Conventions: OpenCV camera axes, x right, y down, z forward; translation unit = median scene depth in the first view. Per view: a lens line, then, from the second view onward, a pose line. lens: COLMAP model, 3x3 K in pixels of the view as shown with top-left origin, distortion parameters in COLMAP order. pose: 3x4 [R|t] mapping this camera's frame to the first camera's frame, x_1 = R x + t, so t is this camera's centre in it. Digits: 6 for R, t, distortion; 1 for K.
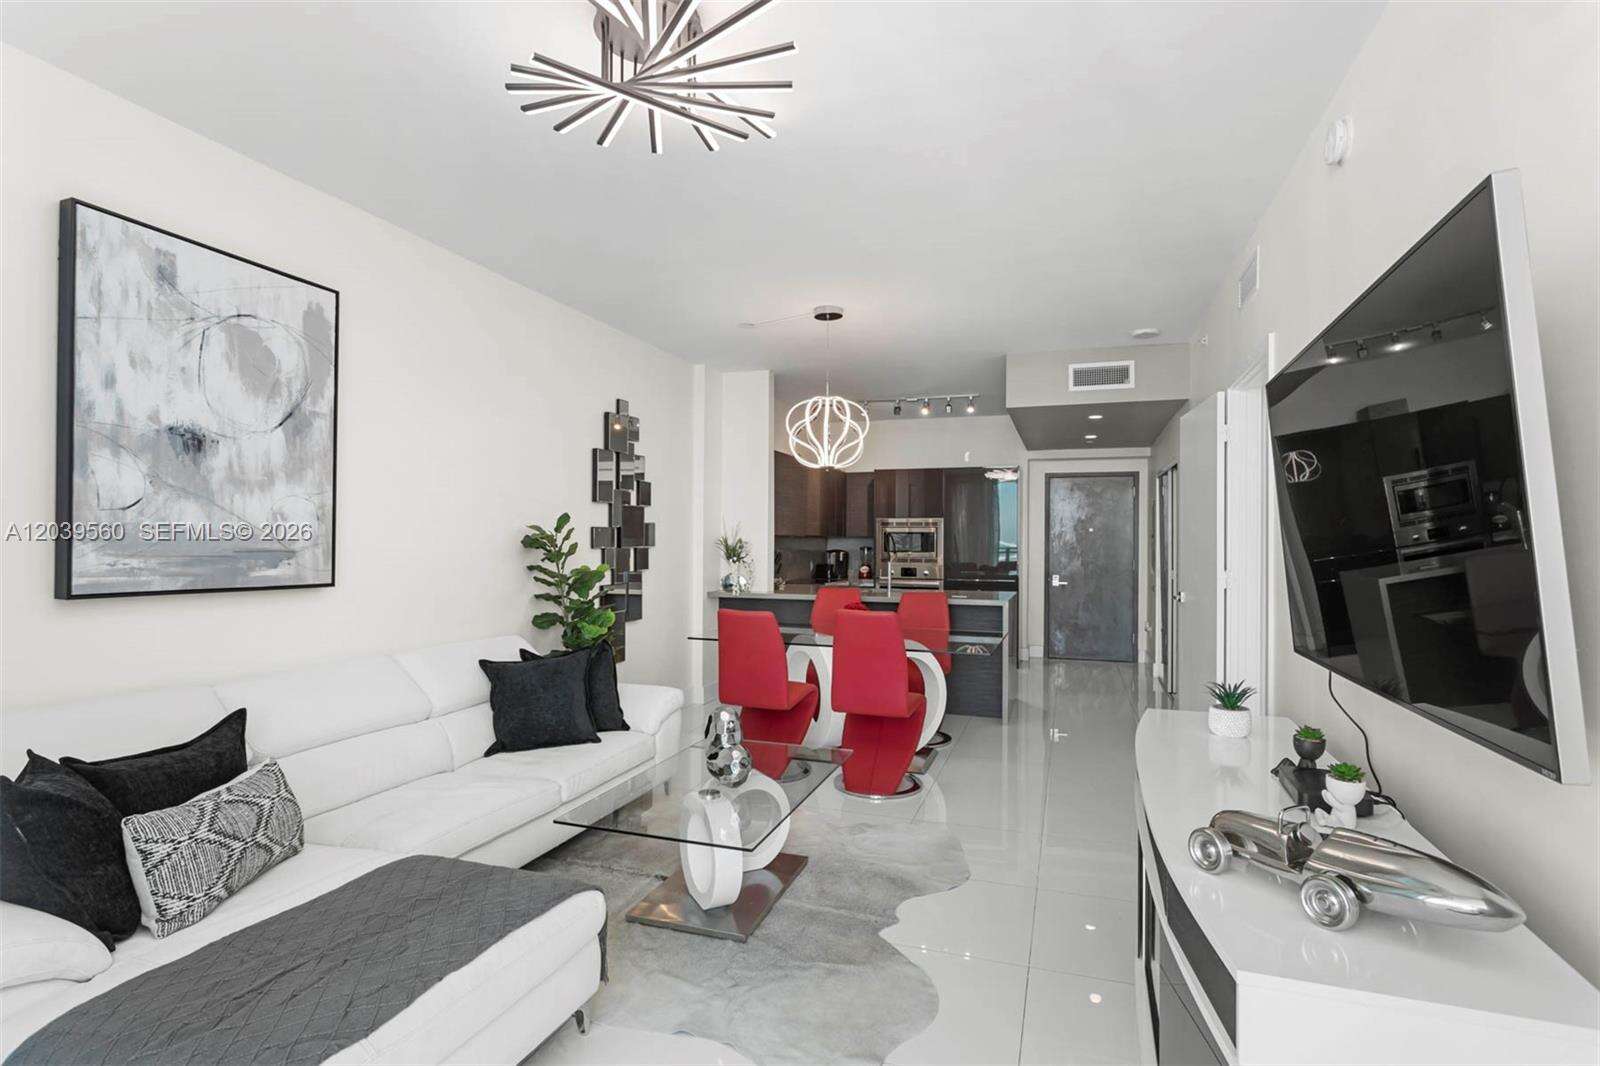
lens RADIAL K [[779.2, 0, 799.9], [0, 779.2, 537.3], [0, 0, 1]] dist [-0.008278, 0.001388]
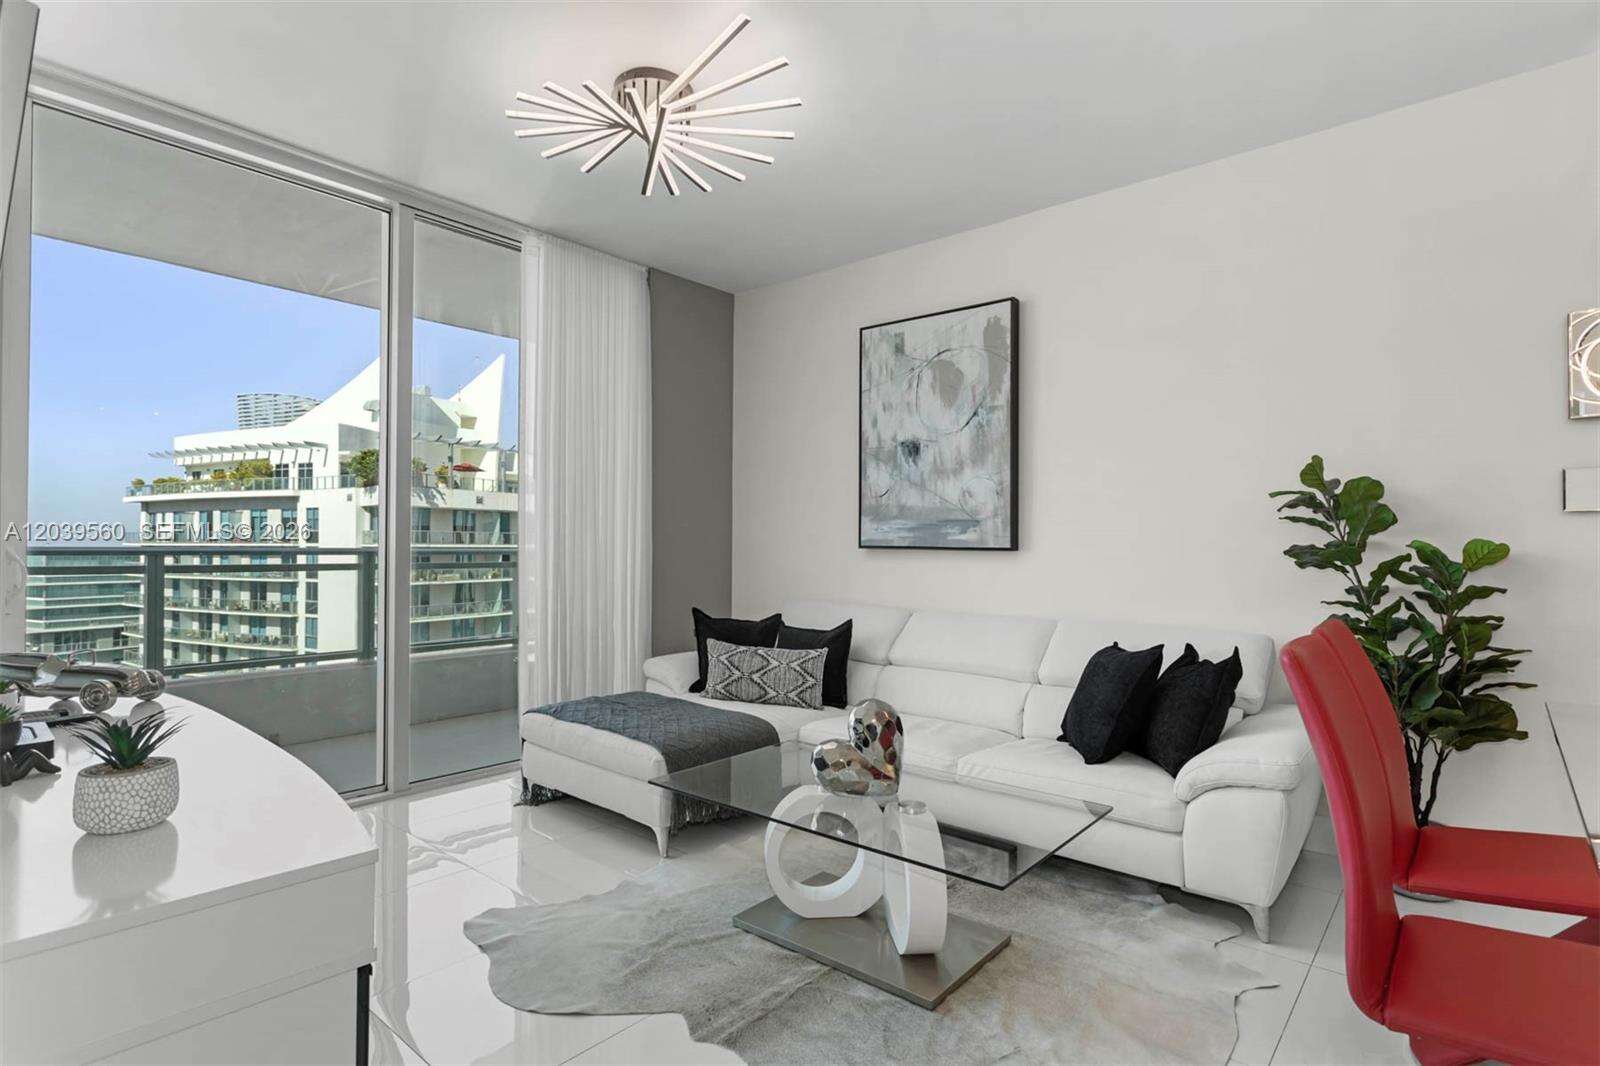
lens RADIAL K [[805.3, 0, 801.3], [0, 805.3, 540.0], [0, 0, 1]] dist [-0.001866, 0.001385]
pose [[-0.367841, -0.014743, -0.929772, 0.359133], [-0.001620, 0.999883, -0.015214, 0.037276], [0.929887, -0.004090, -0.367822, 0.647770]]
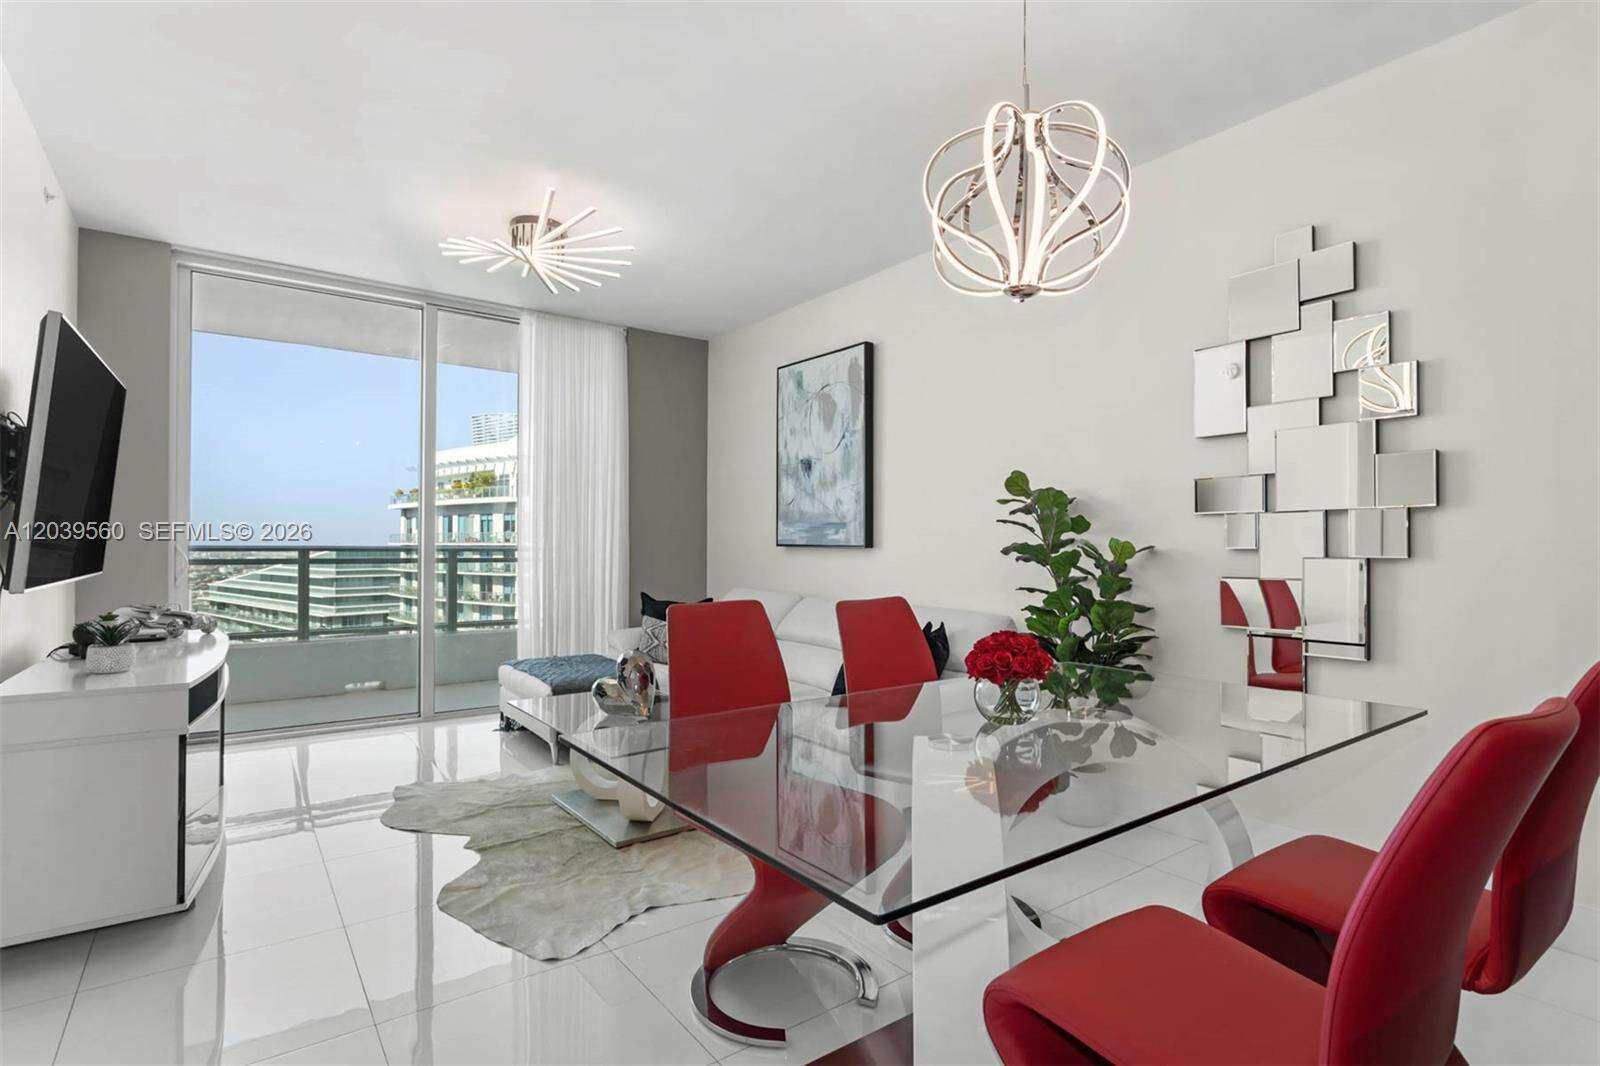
lens RADIAL K [[789.3, 0, 800.1], [0, 789.3, 540.1], [0, 0, 1]] dist [-0.023141, 0.020896]
pose [[-0.565497, -0.012179, -0.824661, 0.374304], [-0.002085, 0.999909, -0.013337, 0.038358], [0.824748, -0.005823, -0.565471, 0.970126]]
